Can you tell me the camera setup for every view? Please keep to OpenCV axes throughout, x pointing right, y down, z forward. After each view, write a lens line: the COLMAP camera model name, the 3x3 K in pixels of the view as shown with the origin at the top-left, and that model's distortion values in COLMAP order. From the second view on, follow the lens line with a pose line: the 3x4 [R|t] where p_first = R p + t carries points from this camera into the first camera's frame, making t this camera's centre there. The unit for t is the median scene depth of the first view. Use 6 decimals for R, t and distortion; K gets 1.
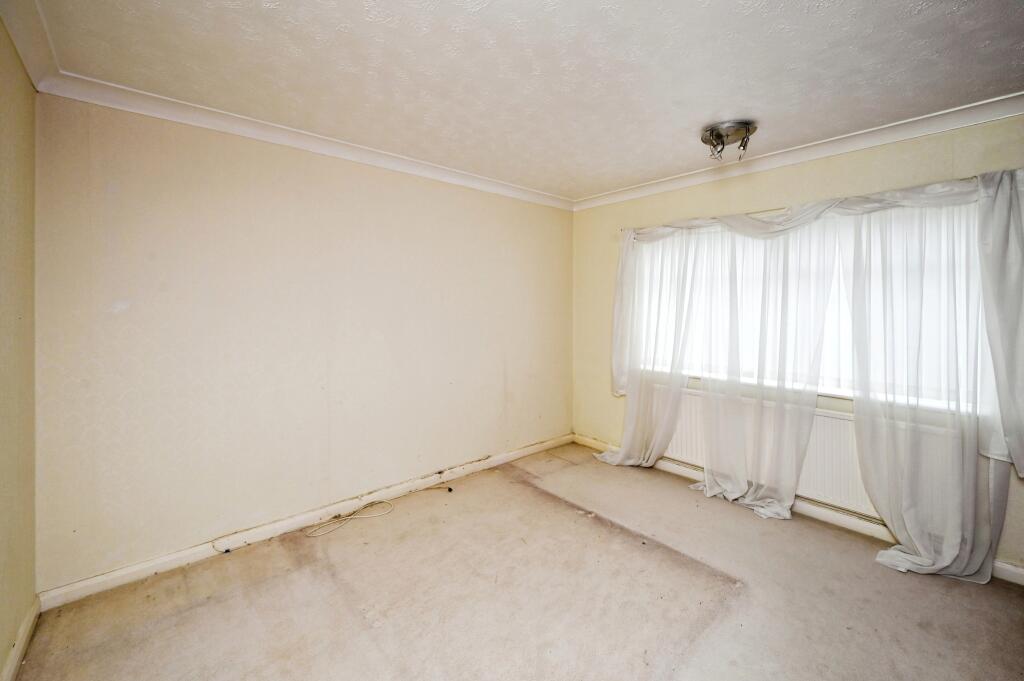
lens RADIAL K [[425.5, 0, 510.5], [0, 425.5, 304.0], [0, 0, 1]] dist [0.000070, 0.000049]
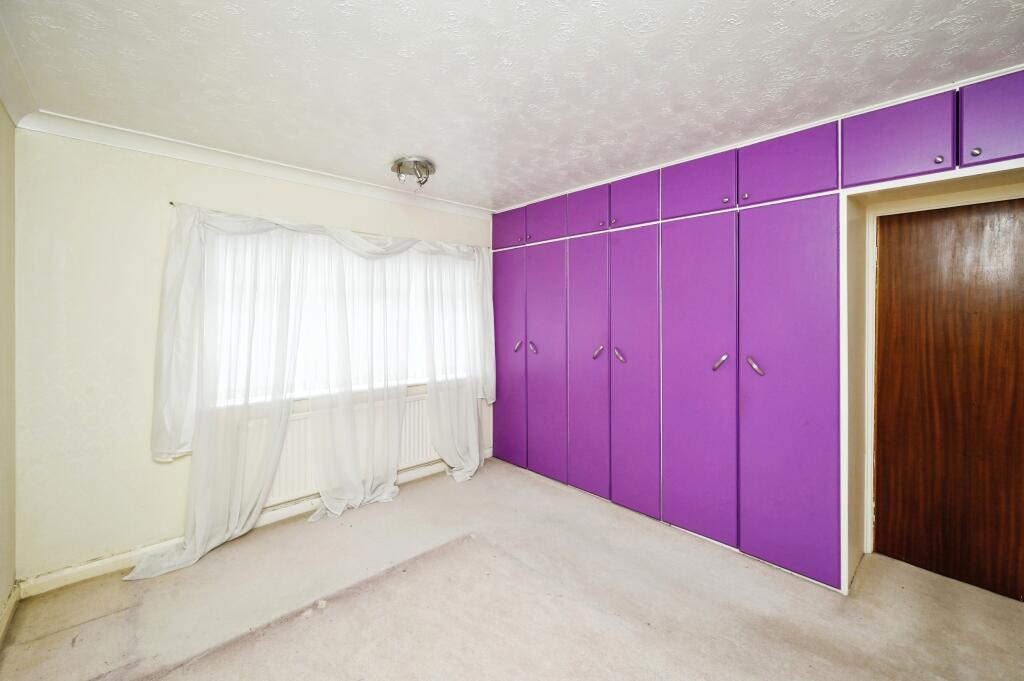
lens RADIAL K [[409.0, 0, 510.2], [0, 409.0, 320.3], [0, 0, 1]] dist [0.001087, 0.000347]
pose [[-0.032783, -0.000175, 0.999462, -0.497218], [0.005551, 0.999985, 0.000357, 0.010753], [-0.999447, 0.005560, -0.032782, 0.663524]]
